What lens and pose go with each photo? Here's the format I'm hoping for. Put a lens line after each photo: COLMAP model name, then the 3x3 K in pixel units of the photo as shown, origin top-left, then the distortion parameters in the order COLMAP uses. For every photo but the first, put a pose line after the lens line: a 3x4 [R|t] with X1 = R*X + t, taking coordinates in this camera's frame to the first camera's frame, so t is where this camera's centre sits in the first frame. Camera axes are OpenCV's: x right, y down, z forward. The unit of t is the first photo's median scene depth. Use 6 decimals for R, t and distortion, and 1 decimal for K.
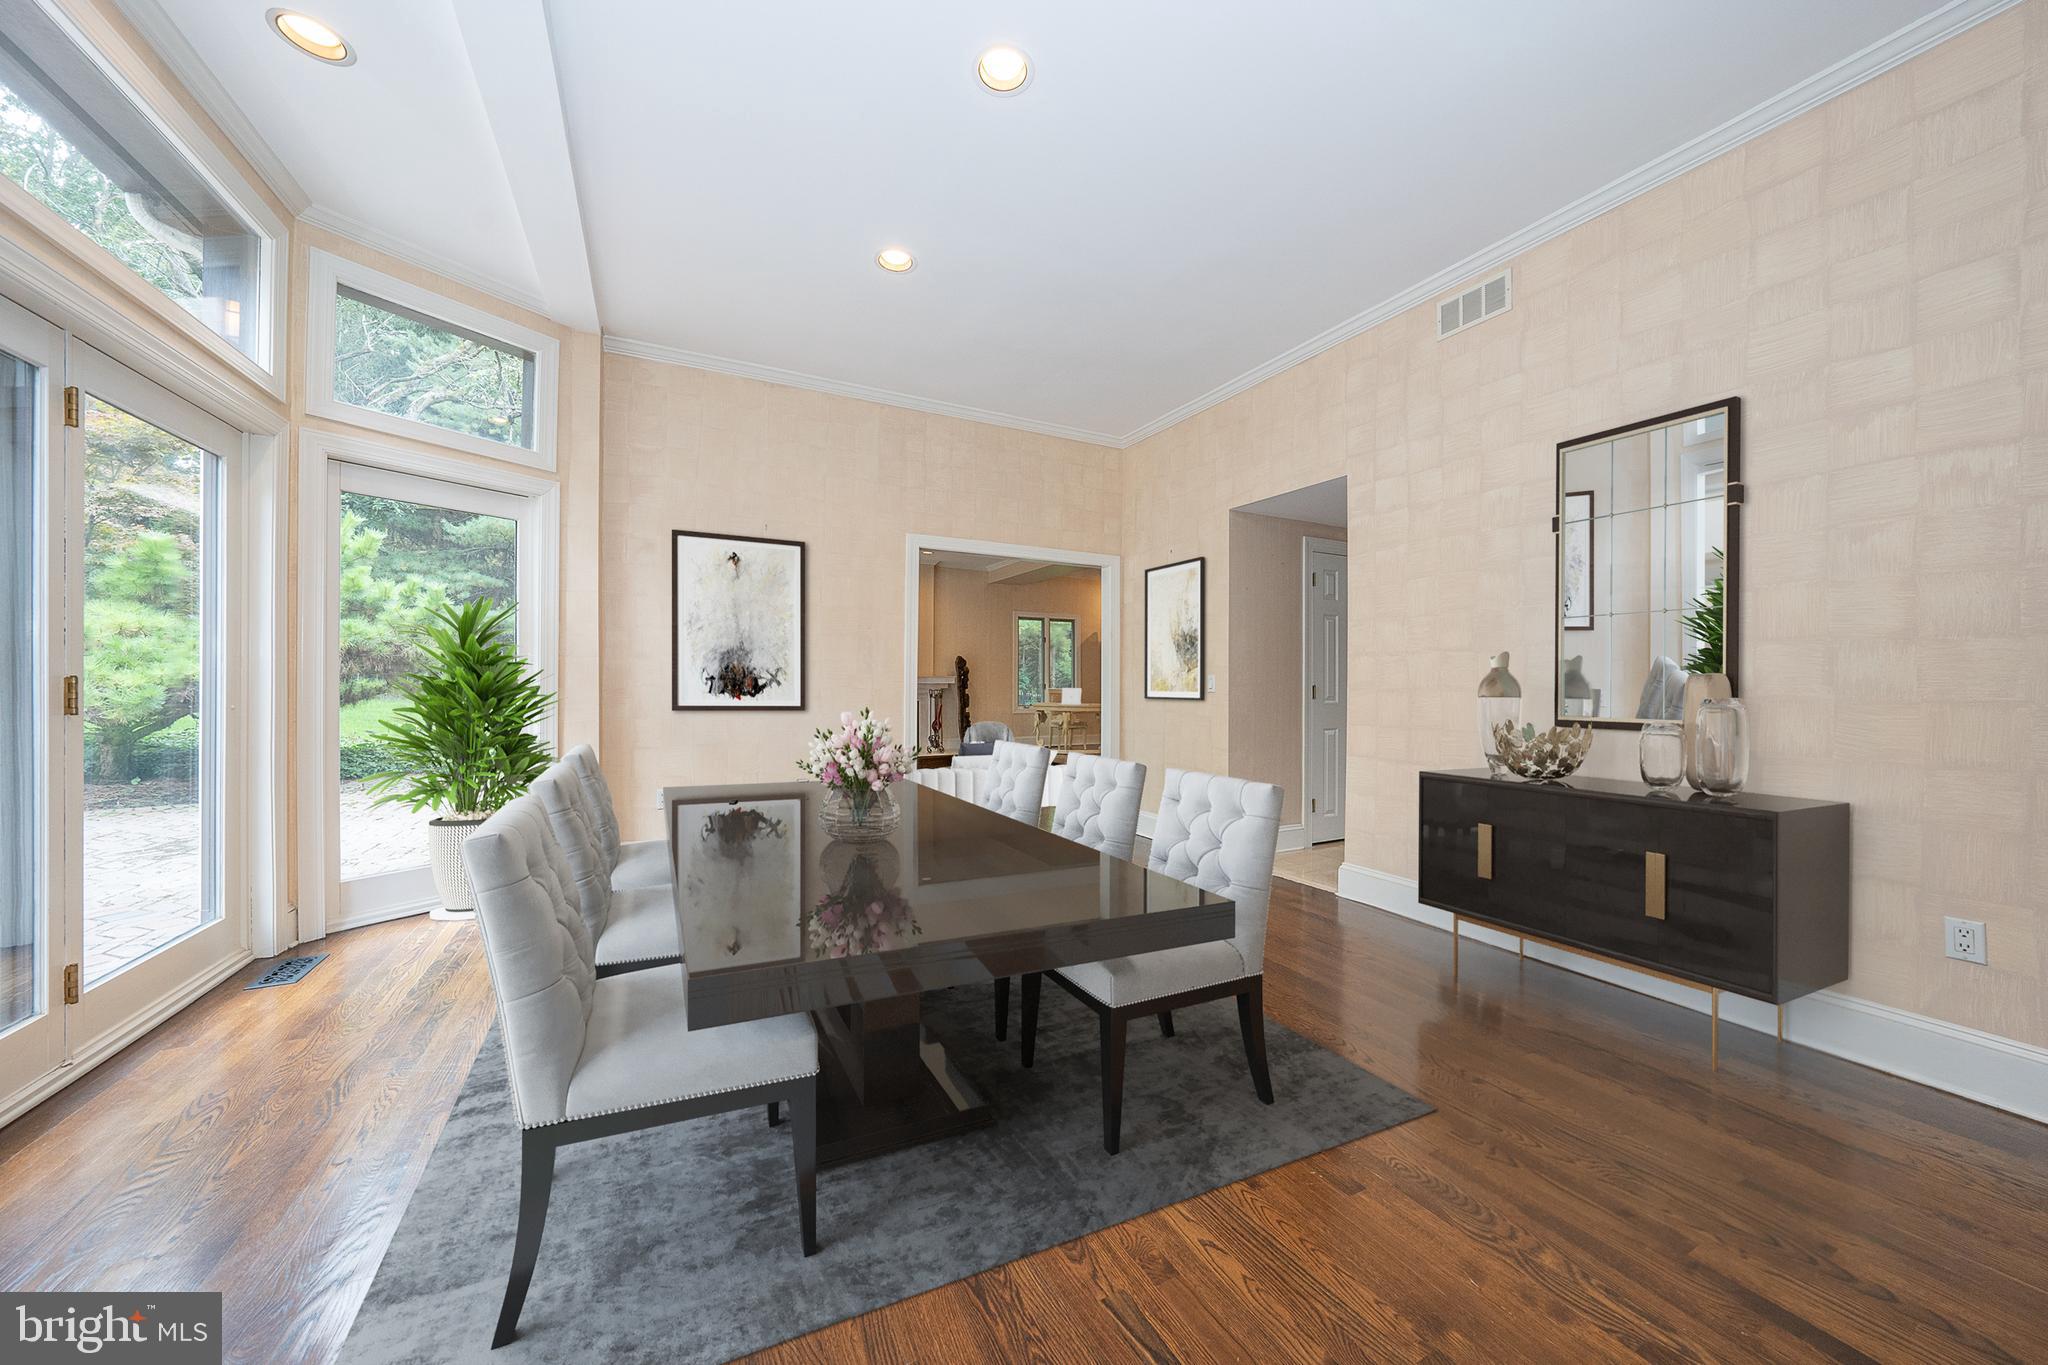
lens RADIAL K [[713.2, 0, 1029.6], [0, 713.2, 683.1], [0, 0, 1]] dist [-0.024792, 0.004562]
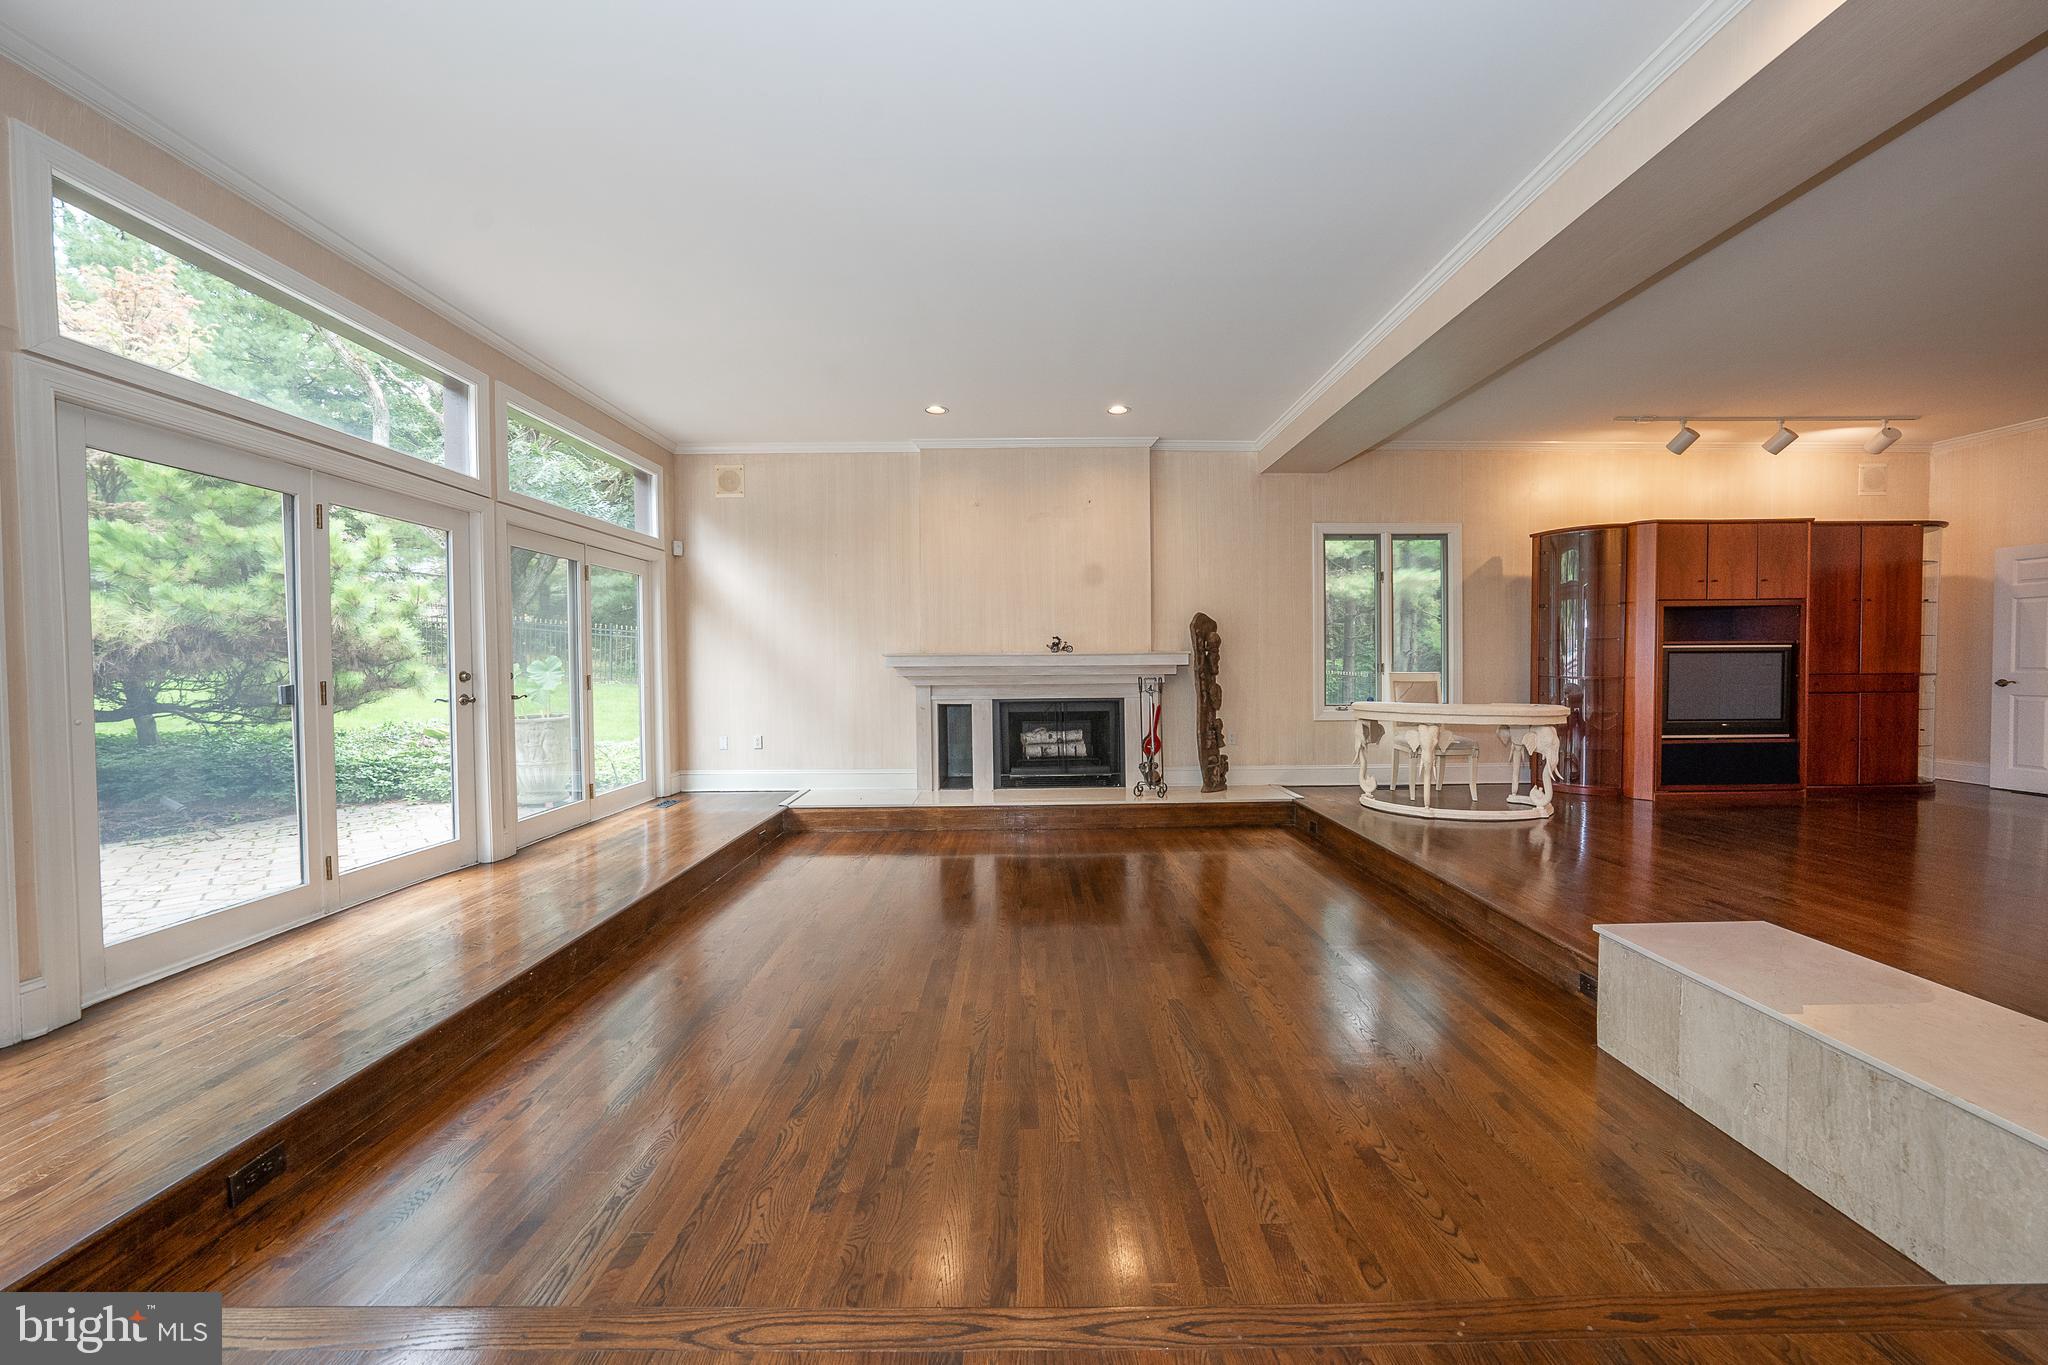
lens RADIAL K [[713.2, 0, 1031.7], [0, 713.2, 676.6], [0, 0, 1]] dist [-0.024792, 0.004562]
pose [[0.892959, -0.005451, -0.450106, 0.074648], [0.014877, 0.999738, 0.017407, -0.004318], [0.449893, -0.022240, 0.892806, 1.249501]]
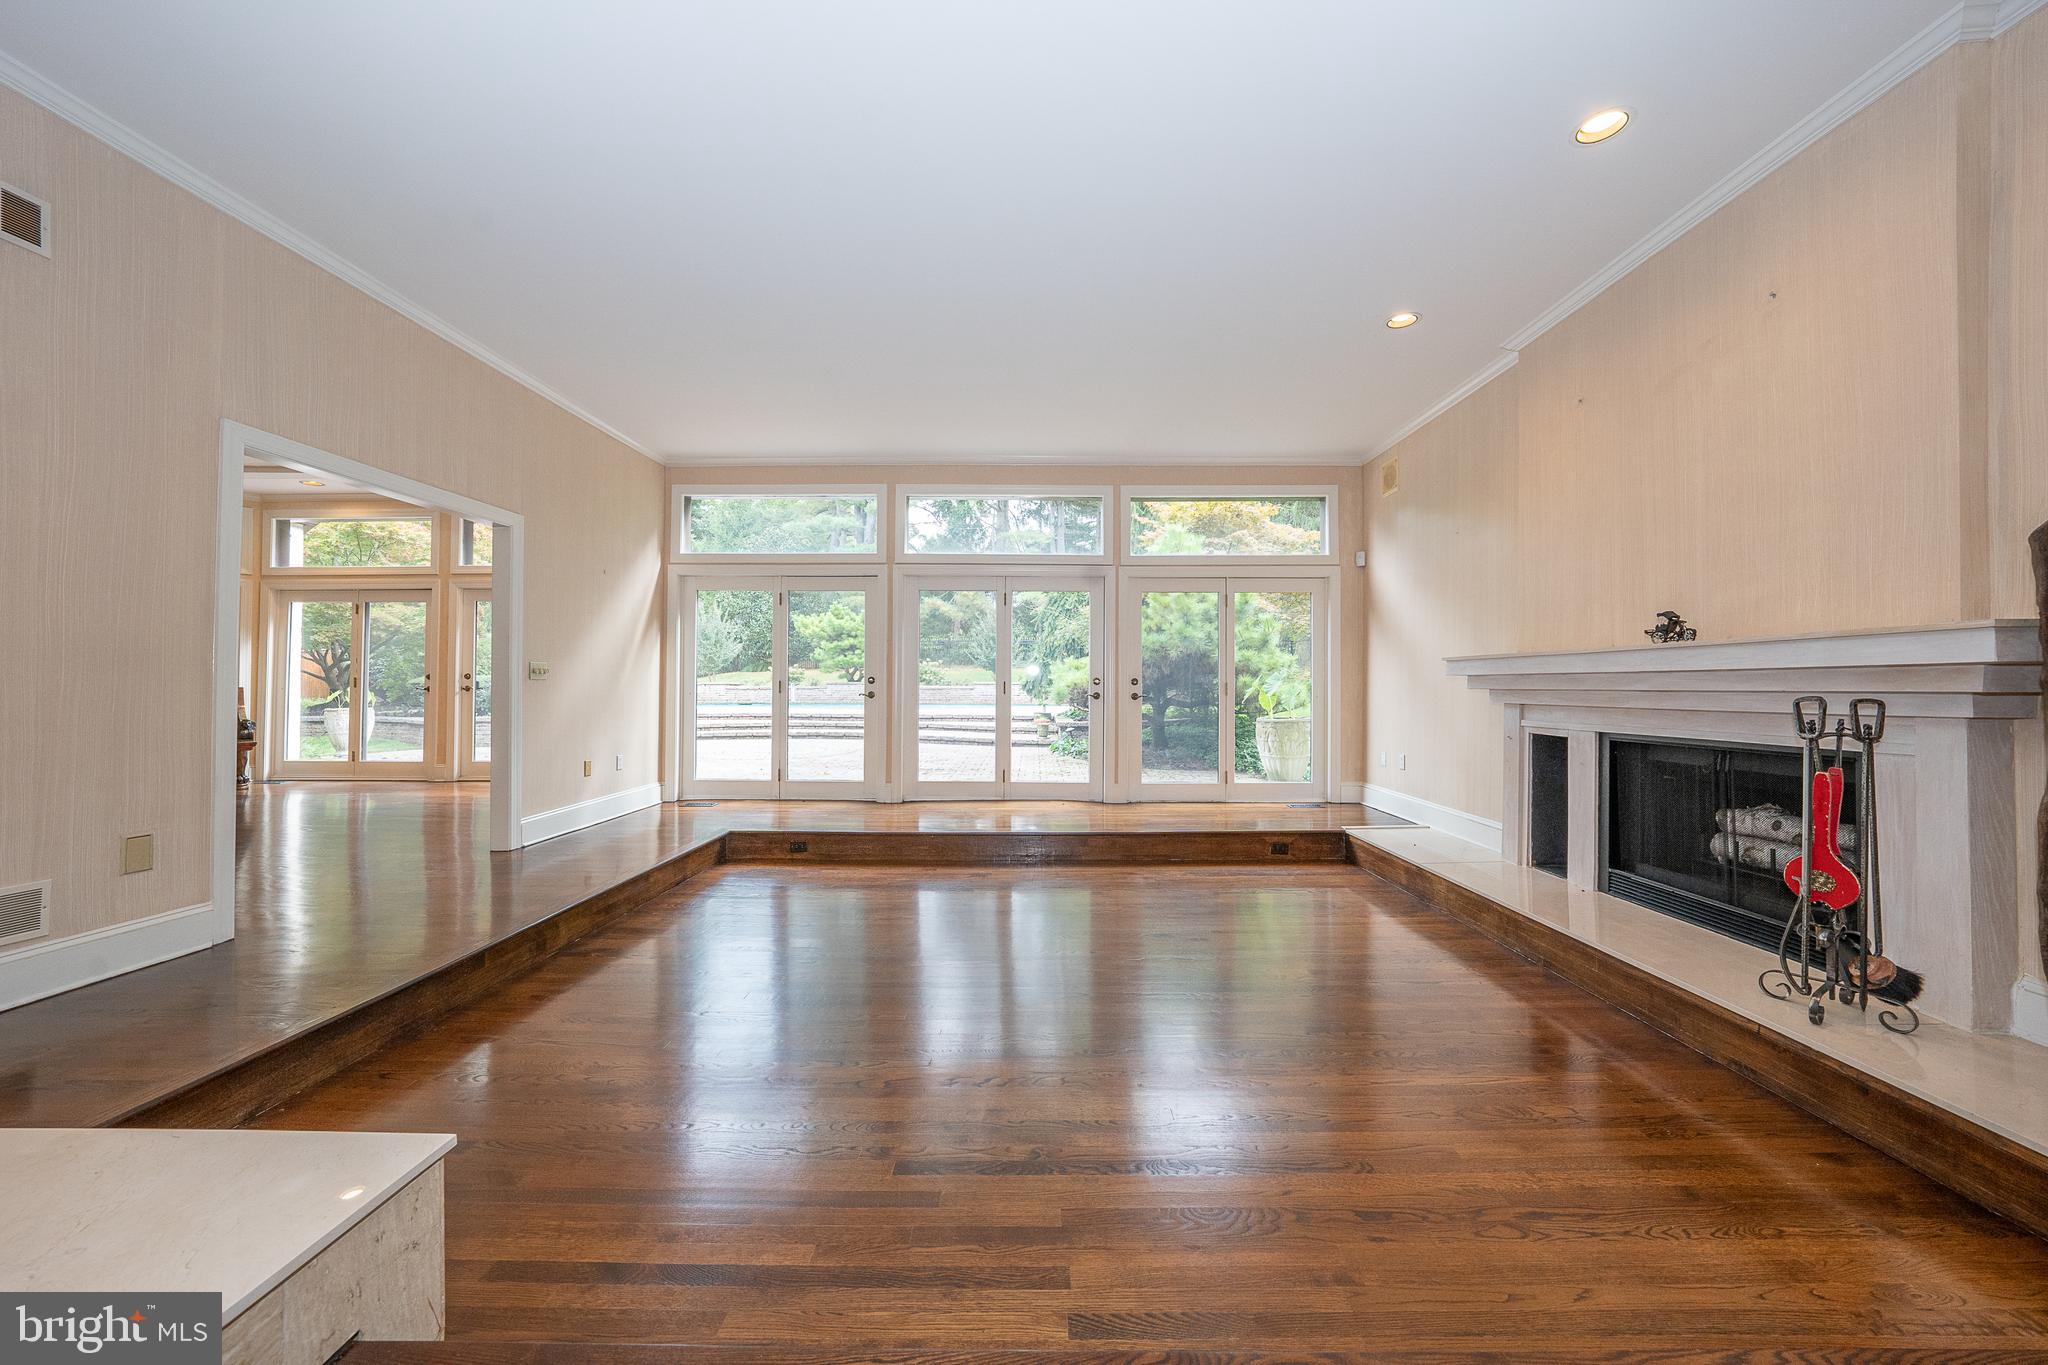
lens RADIAL K [[713.2, 0, 1033.5], [0, 713.2, 680.6], [0, 0, 1]] dist [-0.024792, 0.004562]
pose [[-0.463733, -0.016866, -0.885814, 0.369137], [-0.006230, 0.999856, -0.015776, 0.023137], [0.885953, -0.001797, -0.463772, 2.297267]]
